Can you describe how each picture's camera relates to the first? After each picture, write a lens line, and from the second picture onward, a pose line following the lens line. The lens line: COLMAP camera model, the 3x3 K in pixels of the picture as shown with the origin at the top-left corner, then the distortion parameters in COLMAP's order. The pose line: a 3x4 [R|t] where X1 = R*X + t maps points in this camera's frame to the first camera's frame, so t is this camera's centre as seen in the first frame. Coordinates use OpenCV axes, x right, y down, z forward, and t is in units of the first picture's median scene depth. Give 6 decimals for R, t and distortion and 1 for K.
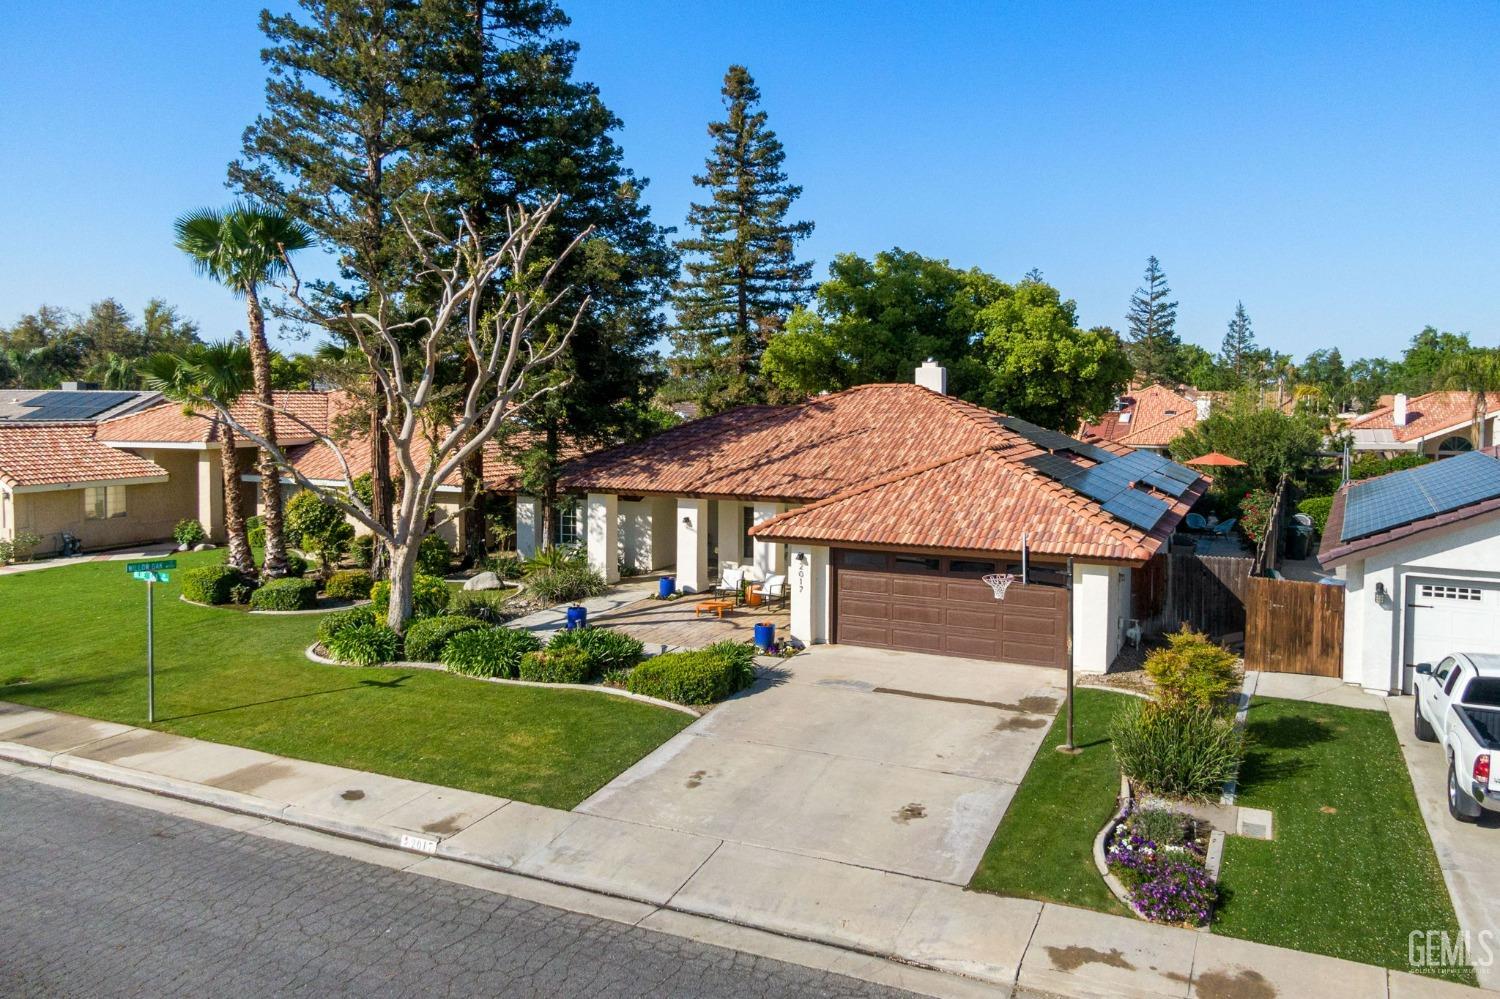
lens RADIAL K [[1098.4, 0, 759.7], [0, 1098.4, 429.7], [0, 0, 1]] dist [0.007008, -0.006585]
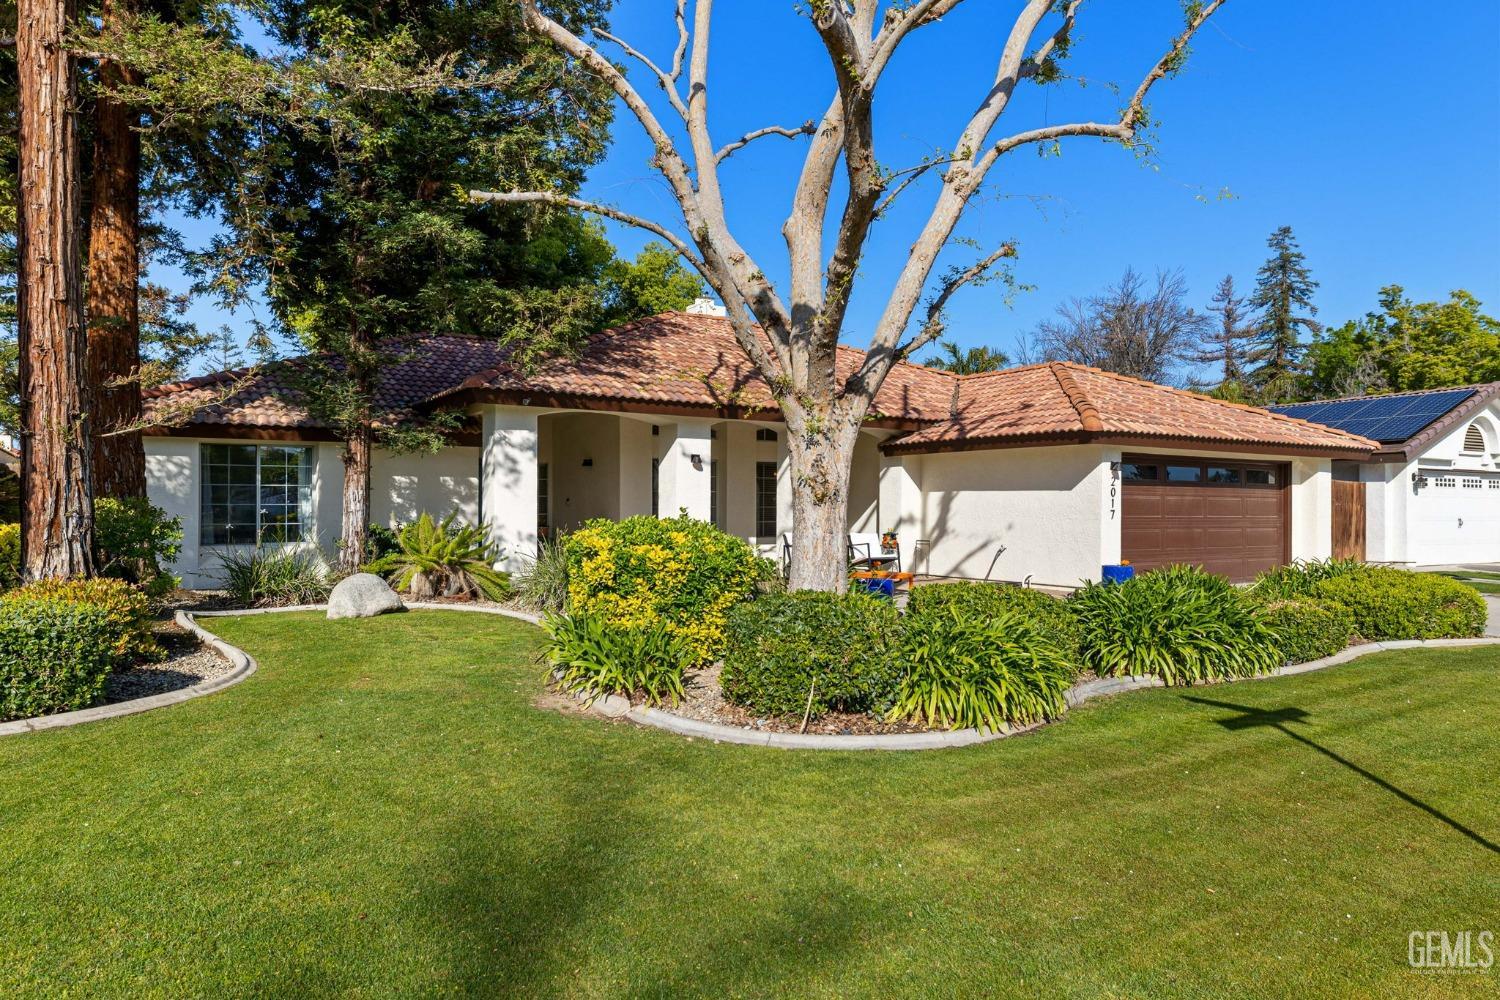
lens RADIAL K [[978.8, 0, 742.3], [0, 978.8, 506.5], [0, 0, 1]] dist [-0.006282, 0.000027]
pose [[0.541609, 0.000307, 0.840631, -0.609807], [0.027243, 0.999468, -0.017918, 0.145304], [-0.840189, 0.032606, 0.541312, 0.861747]]
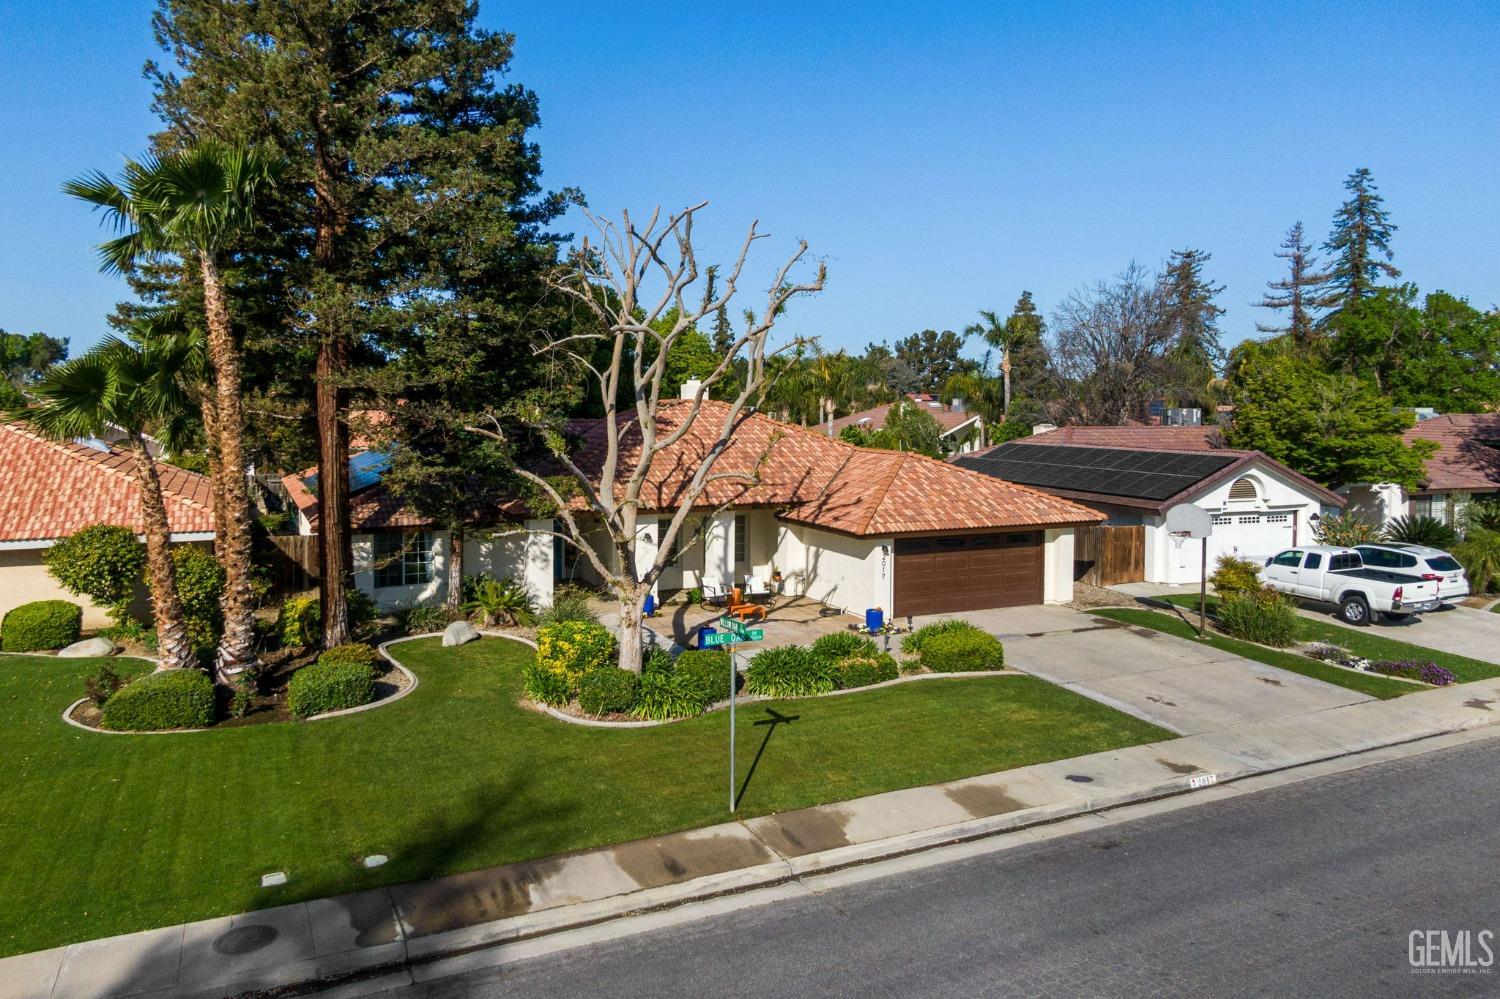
lens RADIAL K [[1072.6, 0, 752.6], [0, 1072.6, 435.1], [0, 0, 1]] dist [0.013631, -0.022050]
pose [[0.629589, -0.024779, 0.776534, -0.948093], [0.023403, 0.999643, 0.012924, -0.025578], [-0.776576, 0.010037, 0.629943, 0.378655]]
